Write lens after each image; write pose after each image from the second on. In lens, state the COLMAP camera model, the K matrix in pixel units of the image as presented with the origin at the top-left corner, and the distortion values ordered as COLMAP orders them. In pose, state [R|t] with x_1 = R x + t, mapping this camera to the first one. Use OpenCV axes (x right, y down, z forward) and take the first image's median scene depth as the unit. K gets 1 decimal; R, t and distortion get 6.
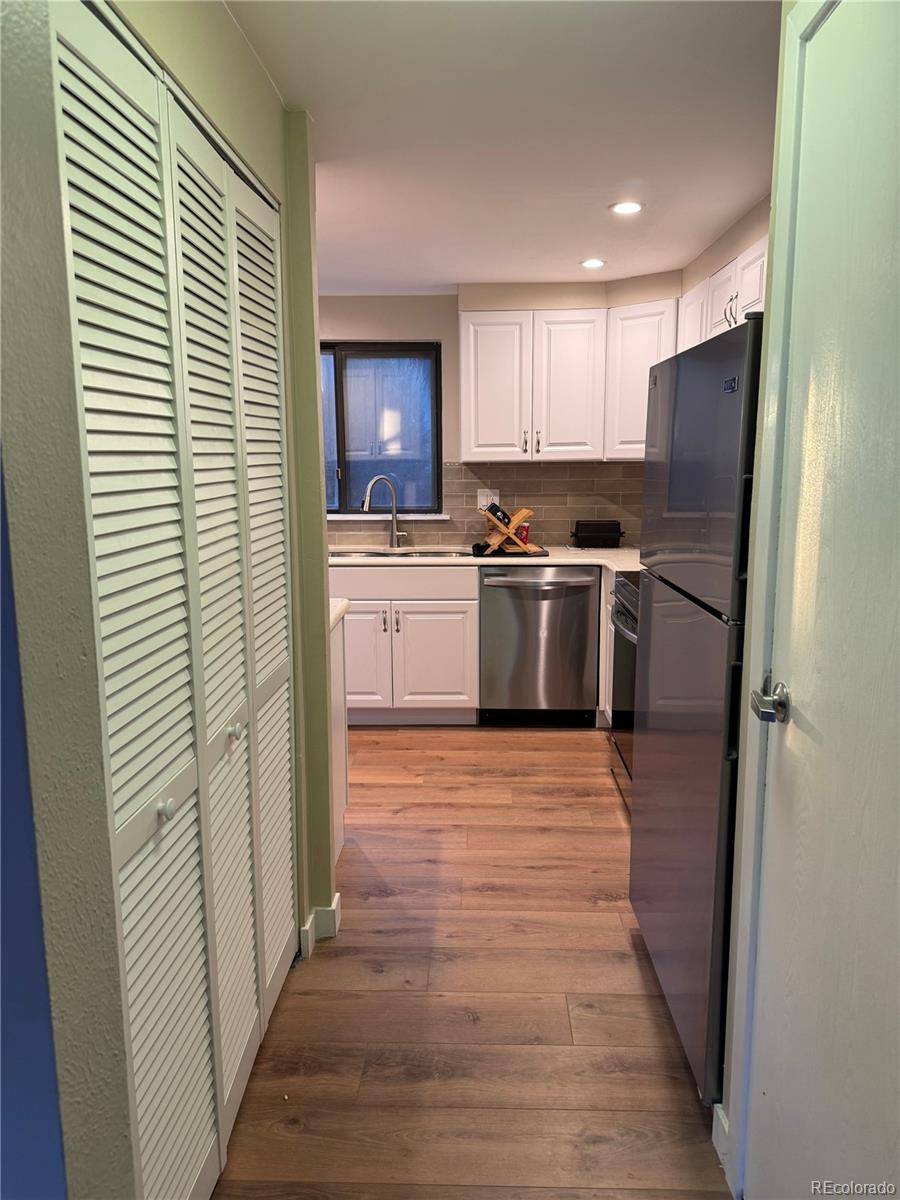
lens RADIAL K [[846.4, 0, 451.1], [0, 846.4, 597.9], [0, 0, 1]] dist [0.125377, -0.153487]
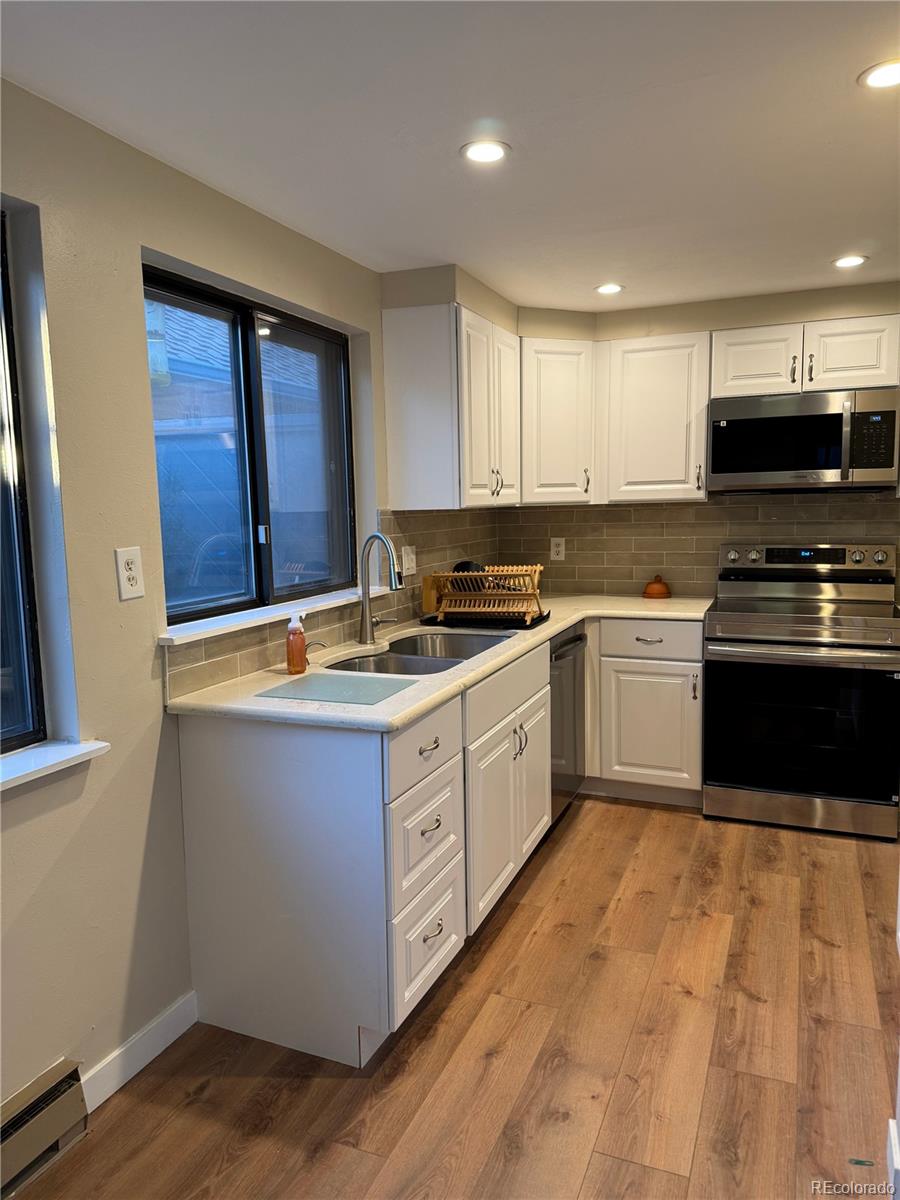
lens RADIAL K [[844.6, 0, 434.5], [0, 844.6, 601.6], [0, 0, 1]] dist [0.075073, -0.146575]
pose [[0.349286, -0.109780, 0.930563, -0.701104], [0.173452, 0.983525, 0.050923, -0.126928], [-0.920822, 0.143621, 0.362573, 0.801177]]
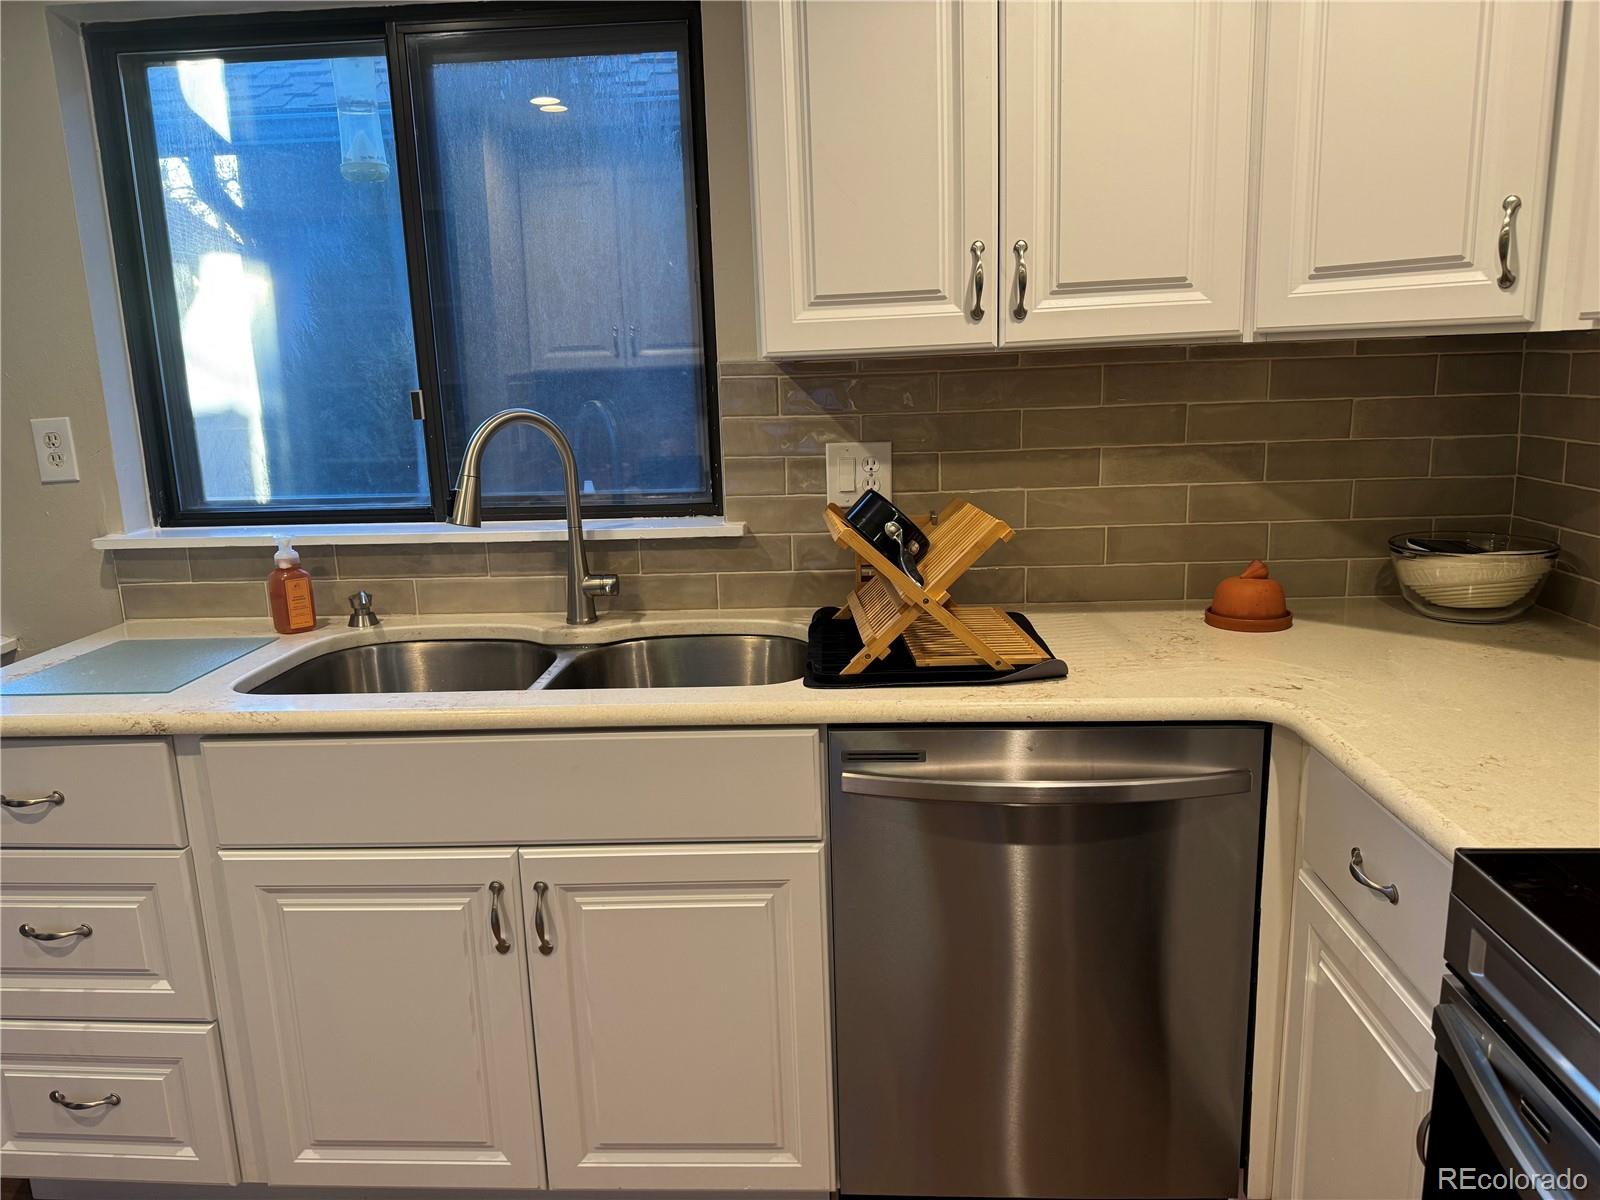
lens RADIAL K [[1128.6, 0, 800.0], [0, 1128.6, 600.0], [0, 0, 1]] dist [0.125377, -0.153487]
pose [[0.999302, -0.020603, -0.031167, 0.037577], [0.021680, 0.999165, 0.034619, -0.091139], [0.030428, -0.035270, 0.998914, 0.615276]]
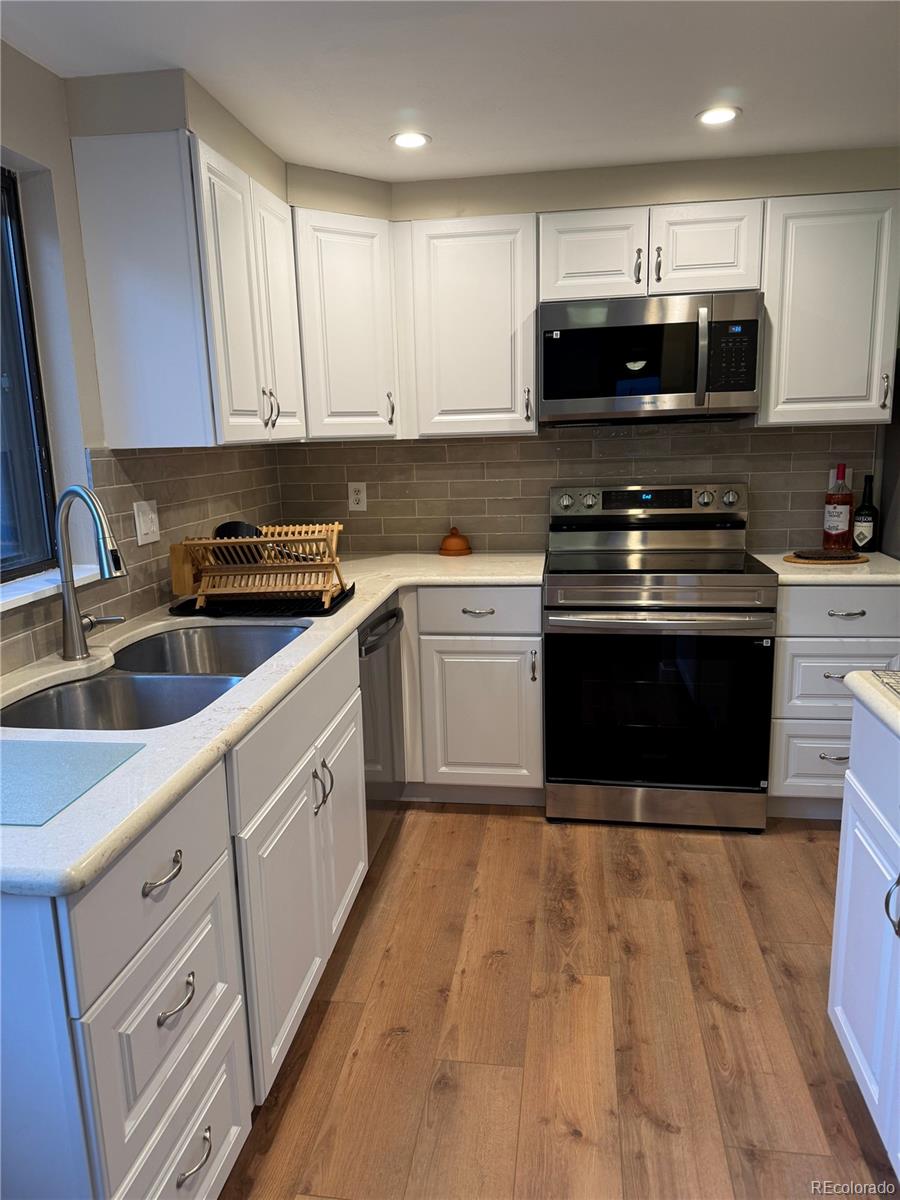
lens RADIAL K [[845.1, 0, 450.3], [0, 845.1, 609.1], [0, 0, 1]] dist [0.170889, -0.282449]
pose [[0.093561, -0.200314, 0.975254, -0.500344], [0.190209, 0.965105, 0.179982, -0.137297], [-0.977275, 0.168663, 0.128397, 0.851879]]
